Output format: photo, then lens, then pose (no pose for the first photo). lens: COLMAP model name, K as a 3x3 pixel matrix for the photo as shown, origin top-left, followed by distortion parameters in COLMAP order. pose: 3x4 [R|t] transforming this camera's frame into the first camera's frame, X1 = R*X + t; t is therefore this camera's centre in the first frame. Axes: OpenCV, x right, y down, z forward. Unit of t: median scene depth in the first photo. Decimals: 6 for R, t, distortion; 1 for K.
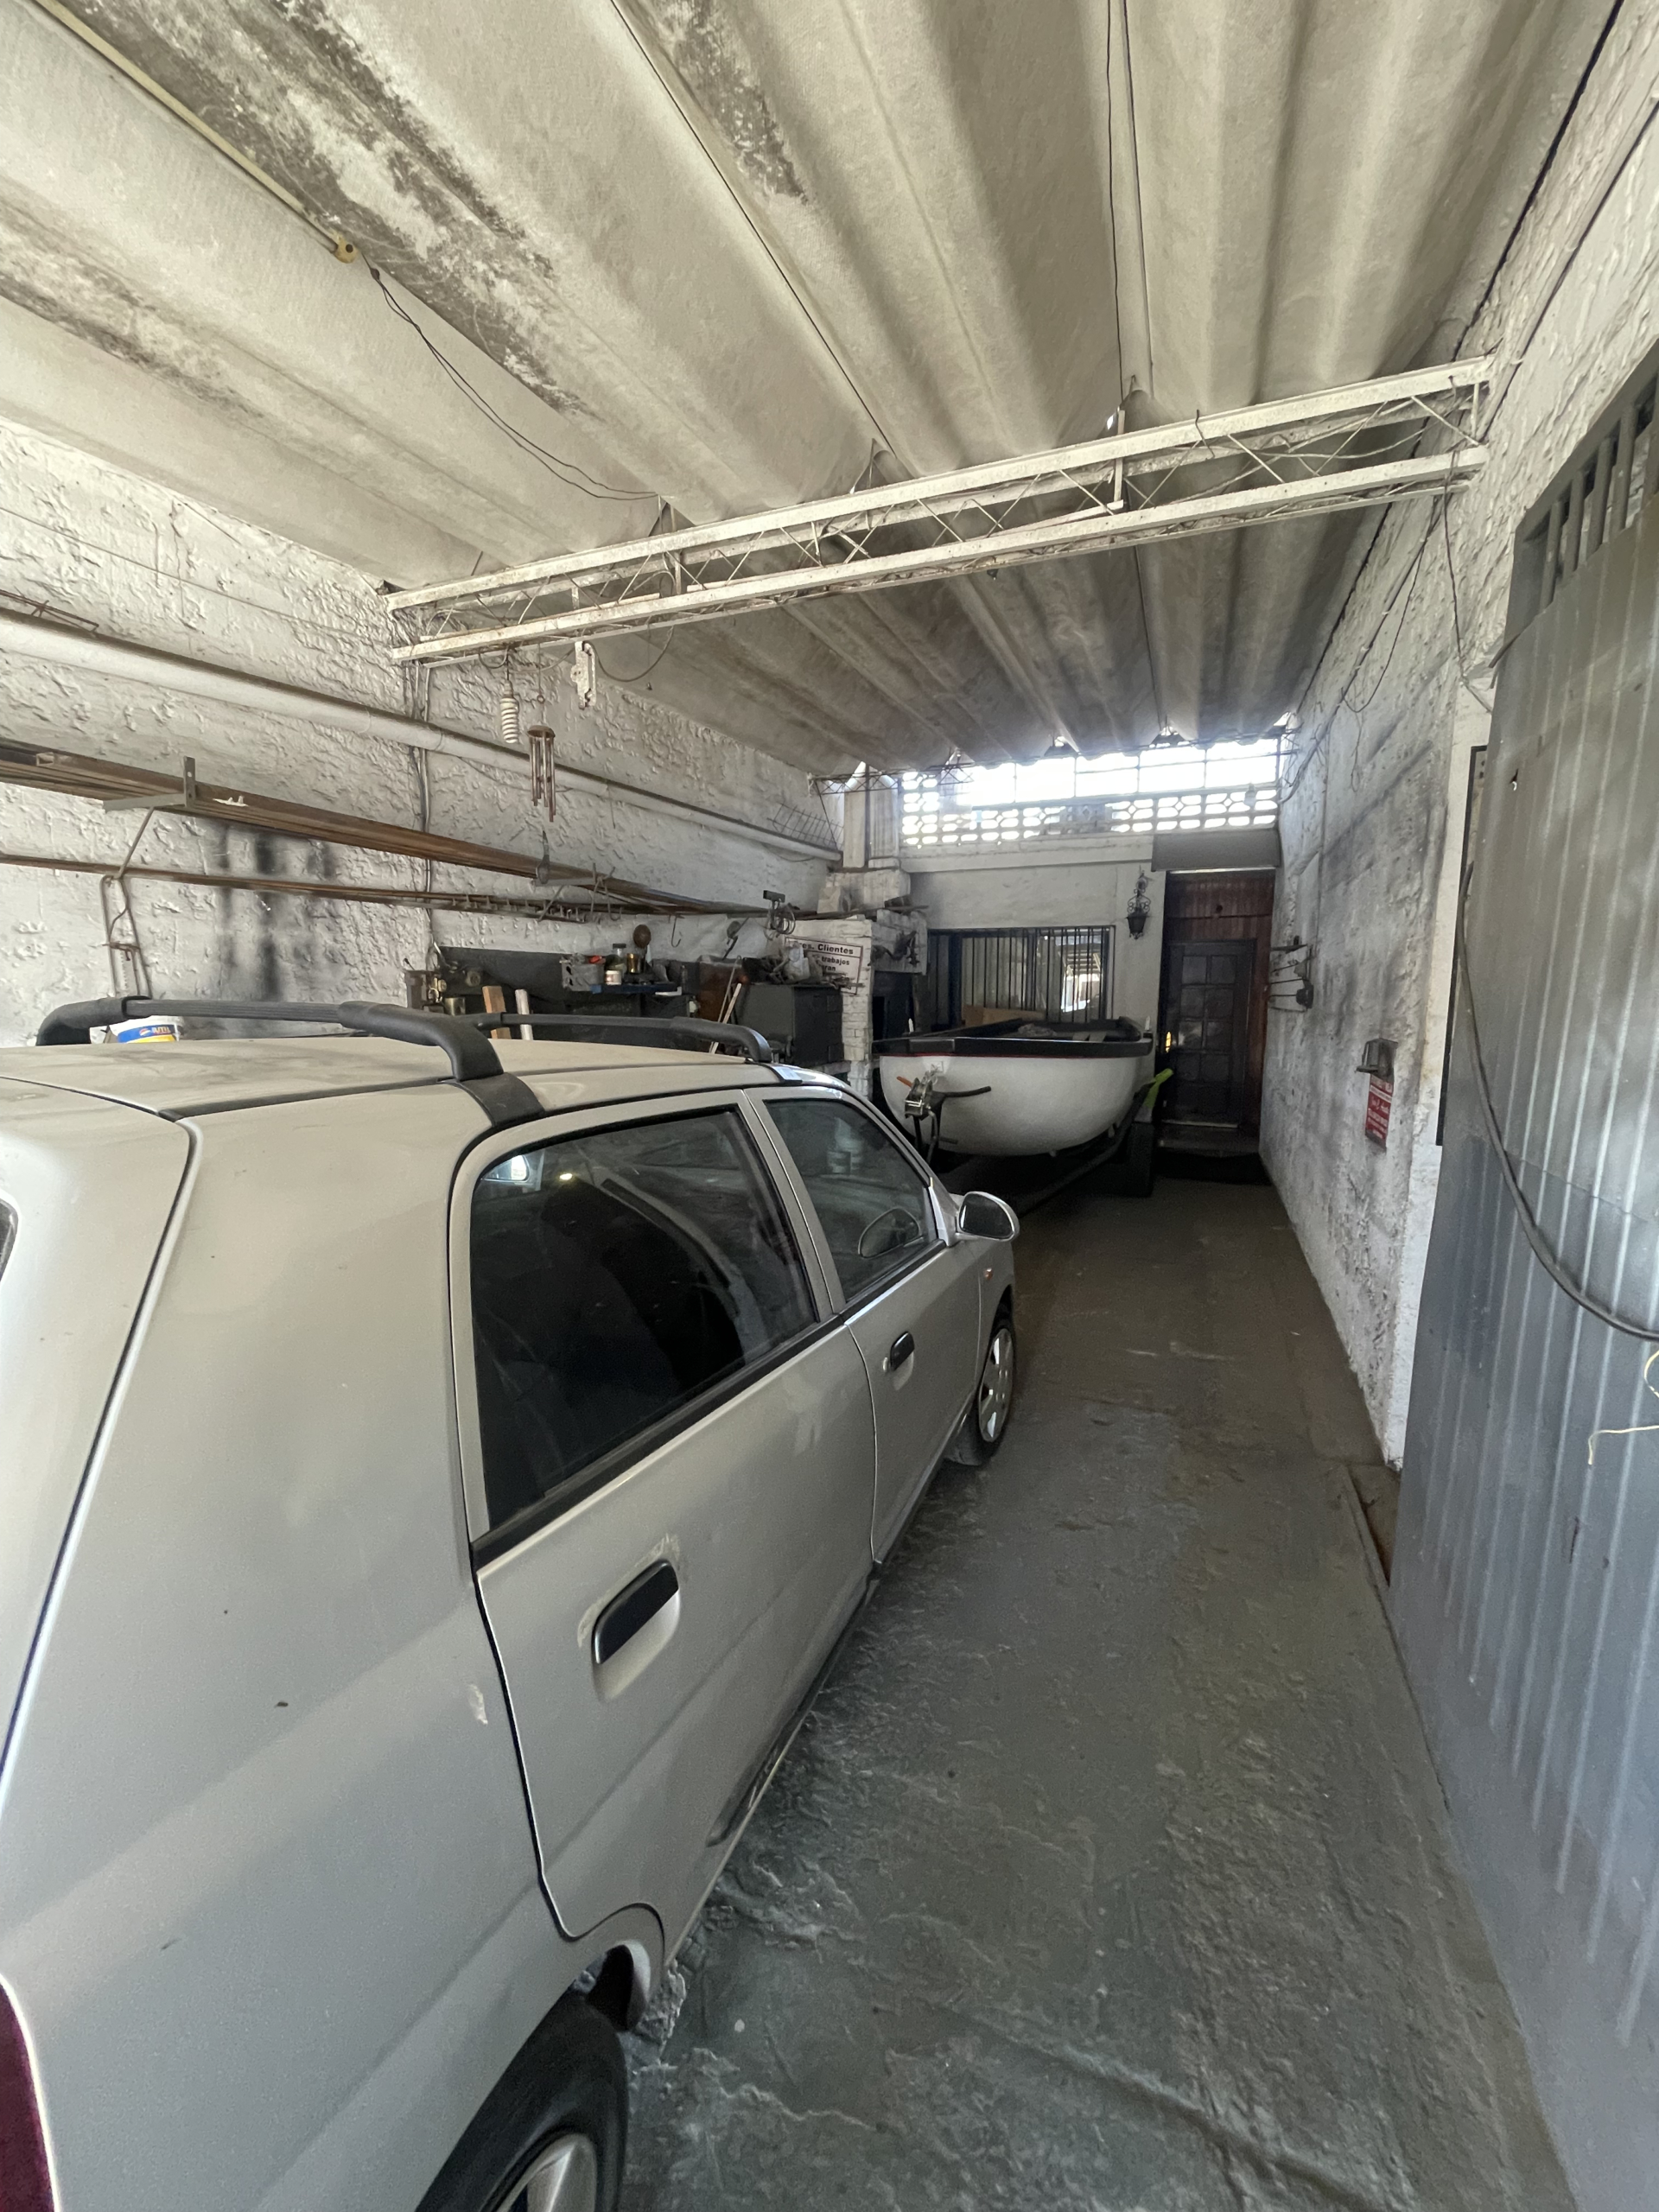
lens RADIAL K [[892.3, 0, 834.8], [0, 892.3, 1109.2], [0, 0, 1]] dist [-0.003134, -0.000160]
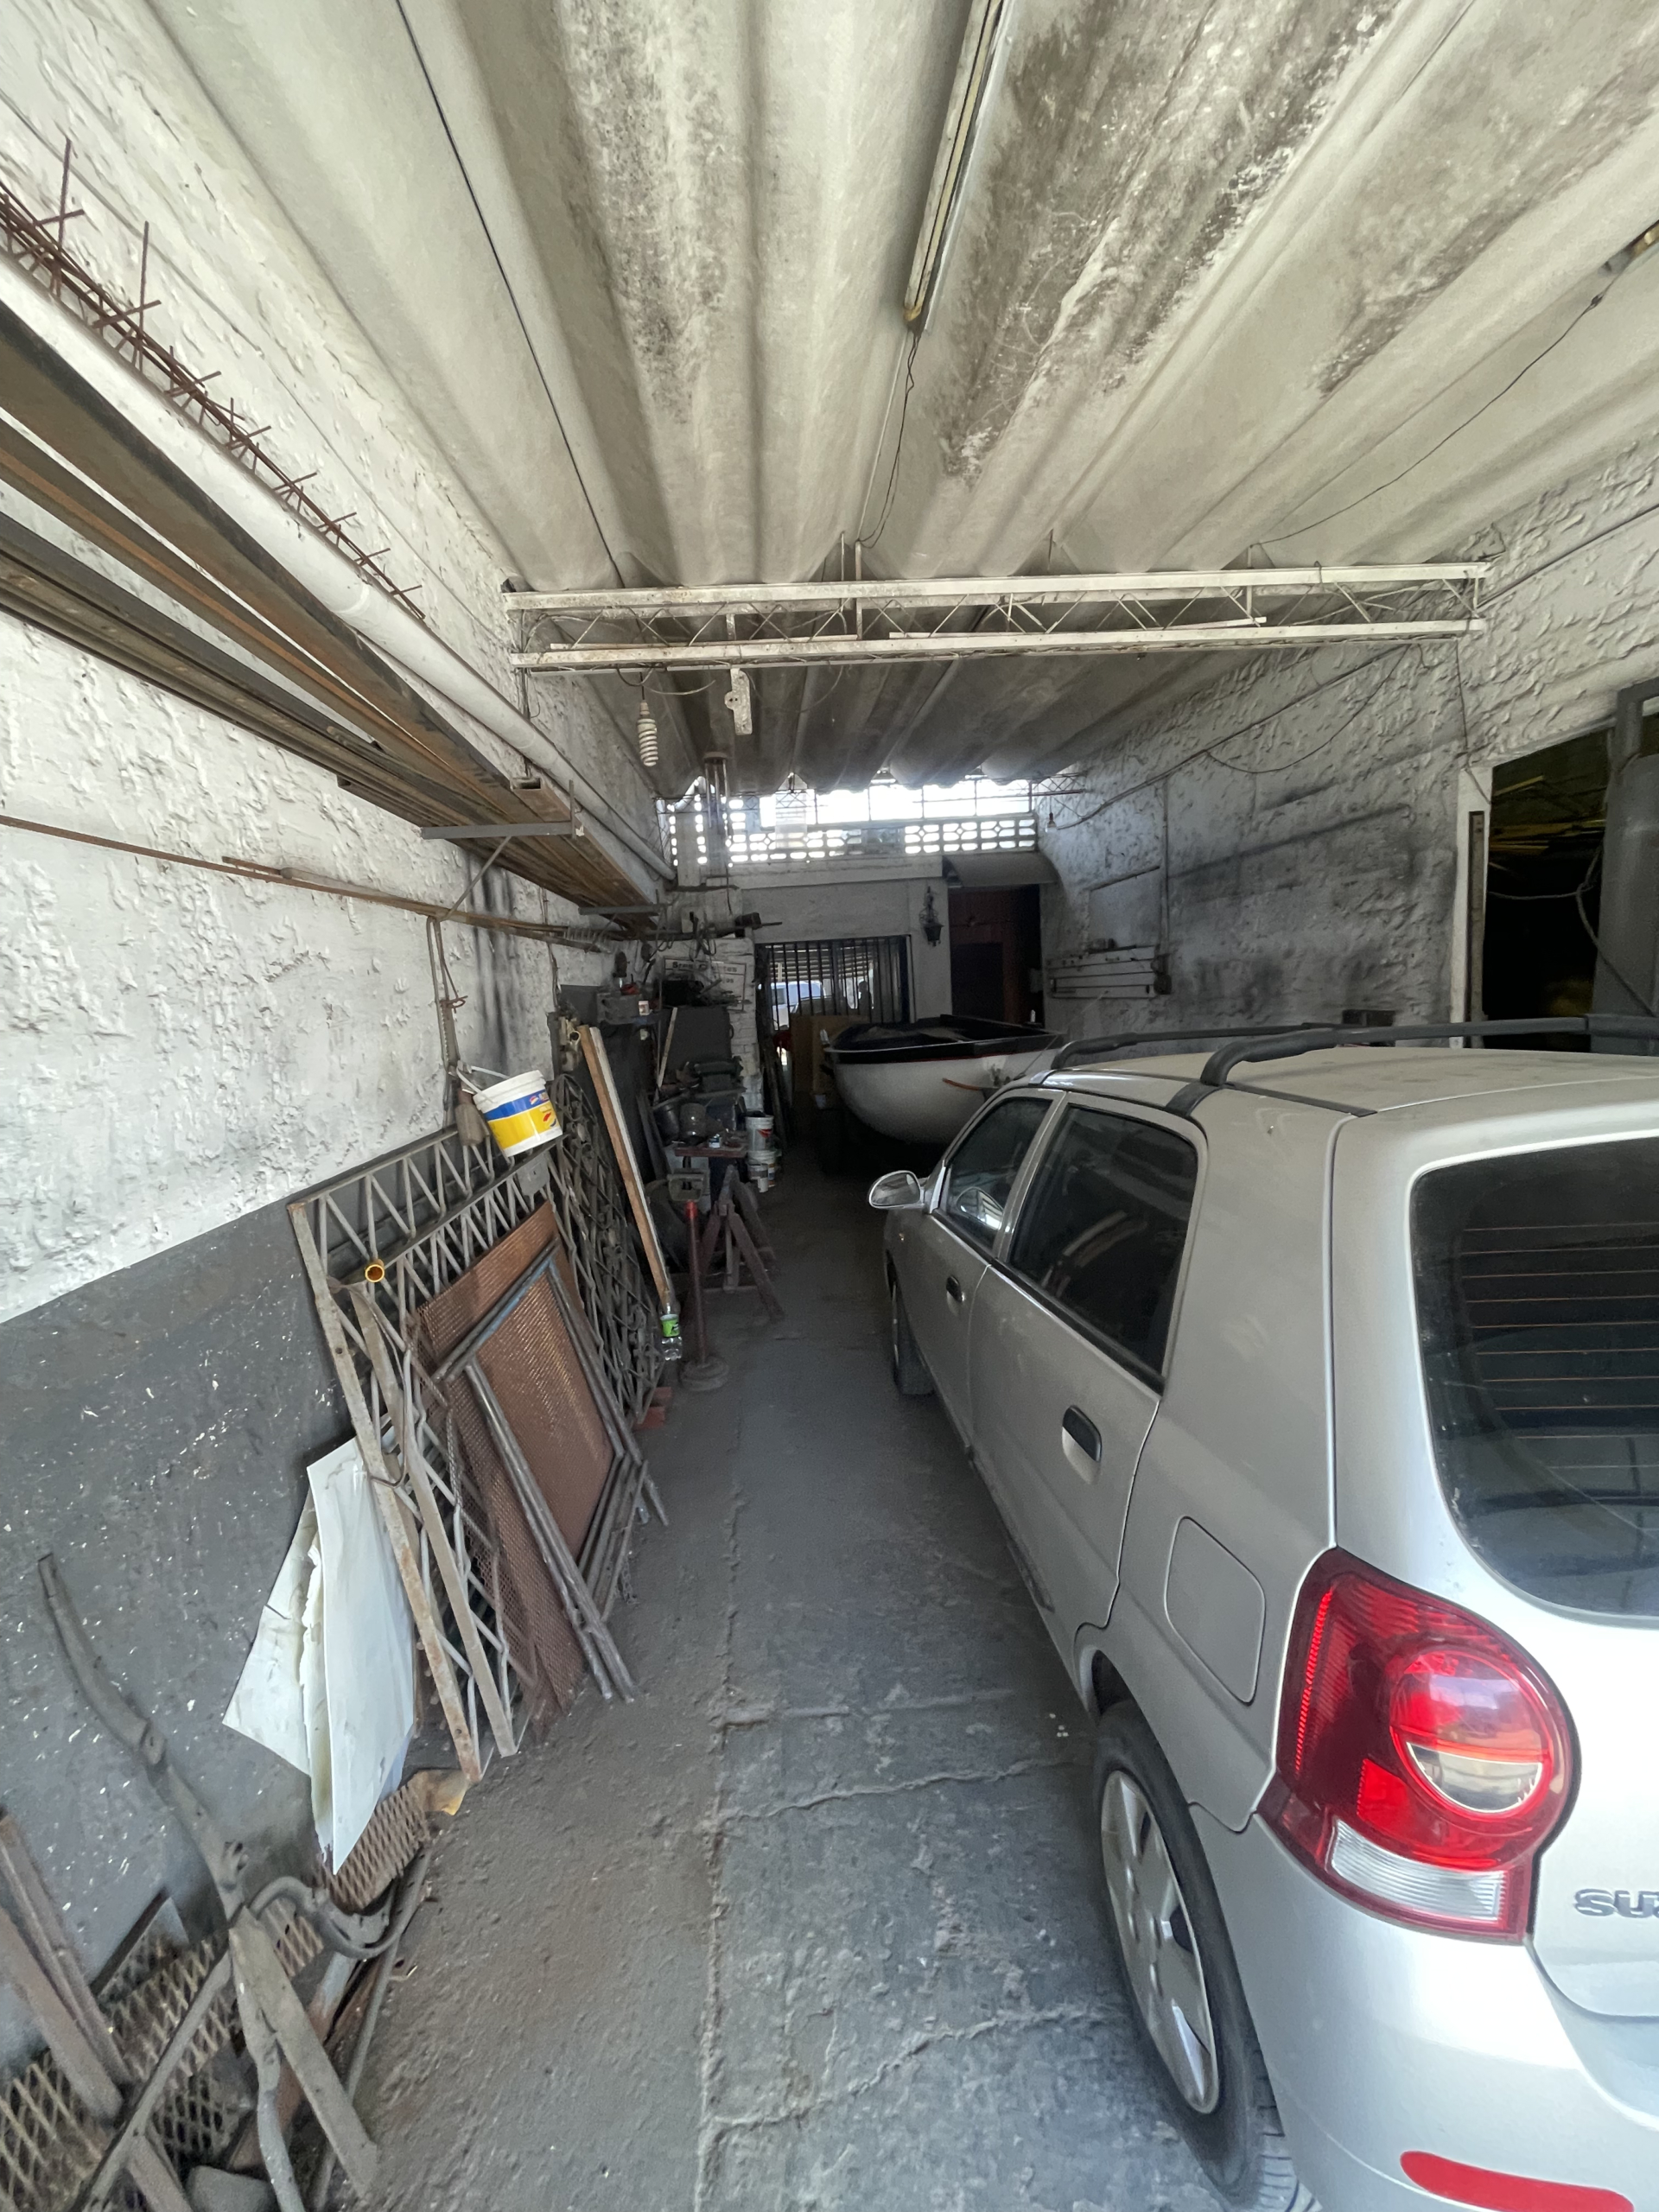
lens RADIAL K [[892.3, 0, 832.3], [0, 892.3, 1112.1], [0, 0, 1]] dist [-0.003134, -0.000160]
pose [[0.894828, -0.118593, 0.430370, -0.317390], [0.122325, 0.992306, 0.019100, -0.019407], [-0.429324, 0.035554, 0.902451, 0.036329]]
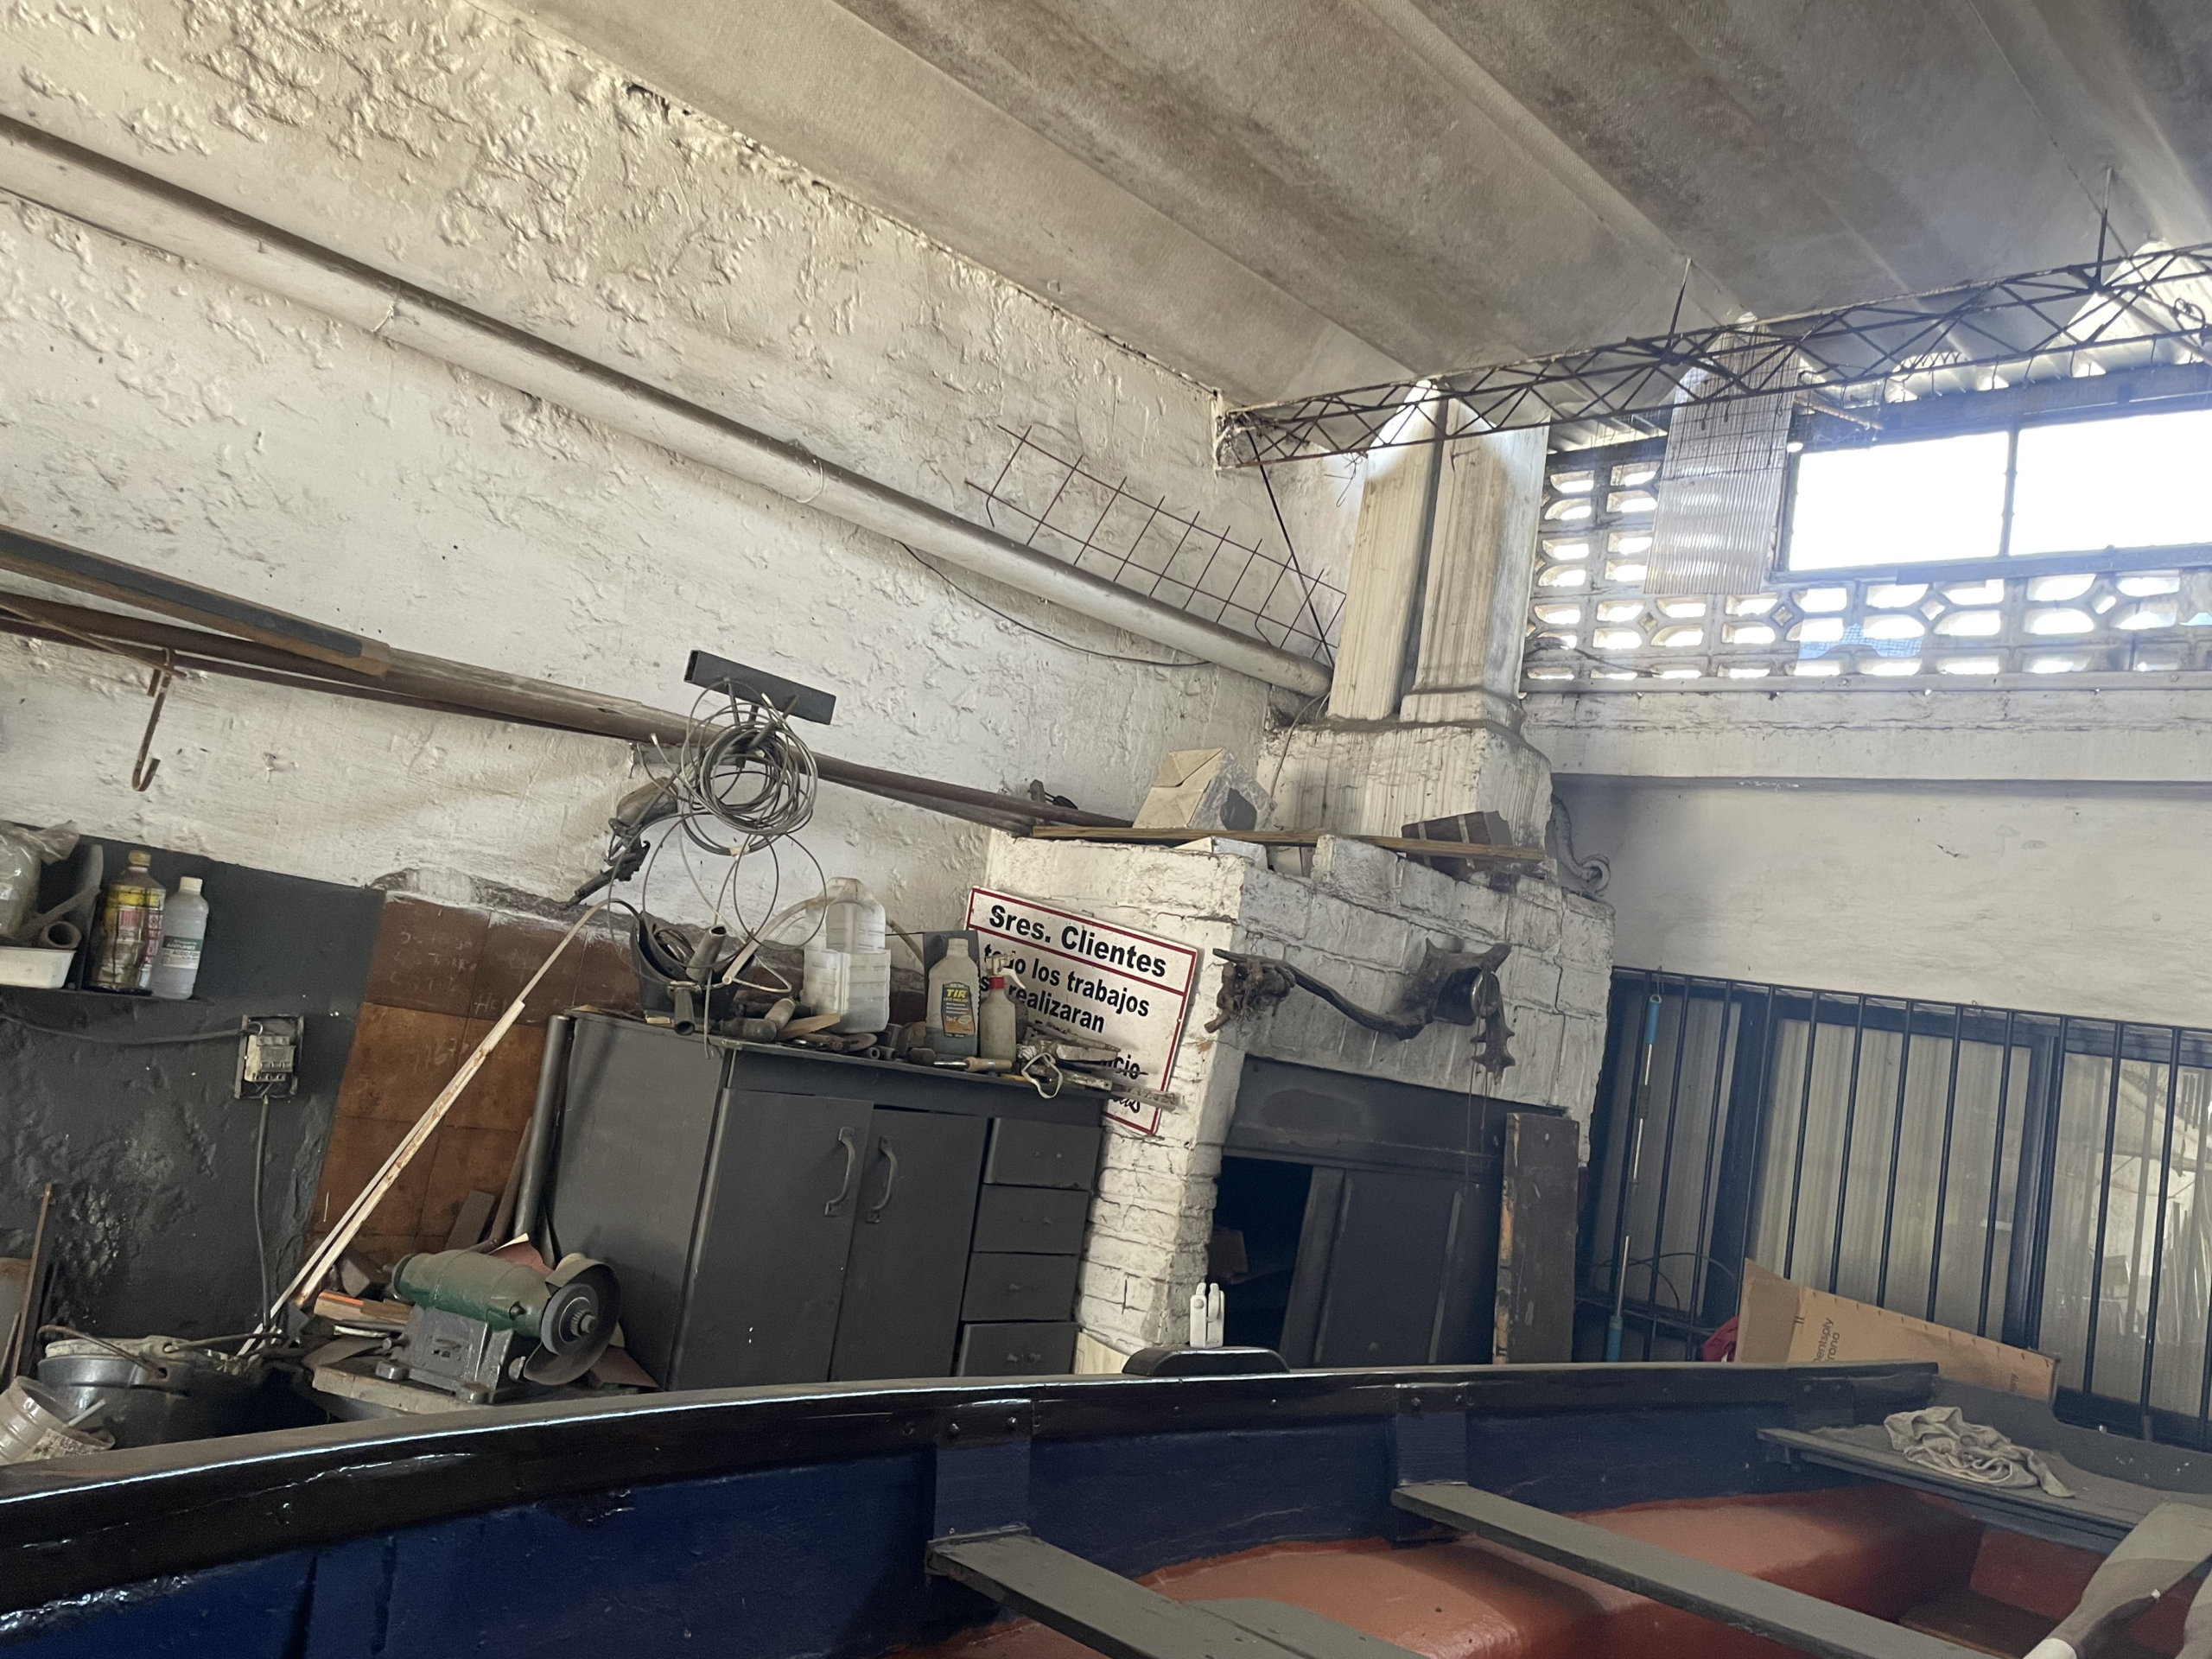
lens RADIAL K [[1736.2, 0, 1138.9], [0, 1736.2, 842.4], [0, 0, 1]] dist [0.072237, -0.072156]
pose [[0.926464, 0.109207, -0.360192, 0.177681], [-0.205130, 0.948869, -0.239936, -0.082936], [0.315572, 0.296178, 0.901495, 0.498567]]
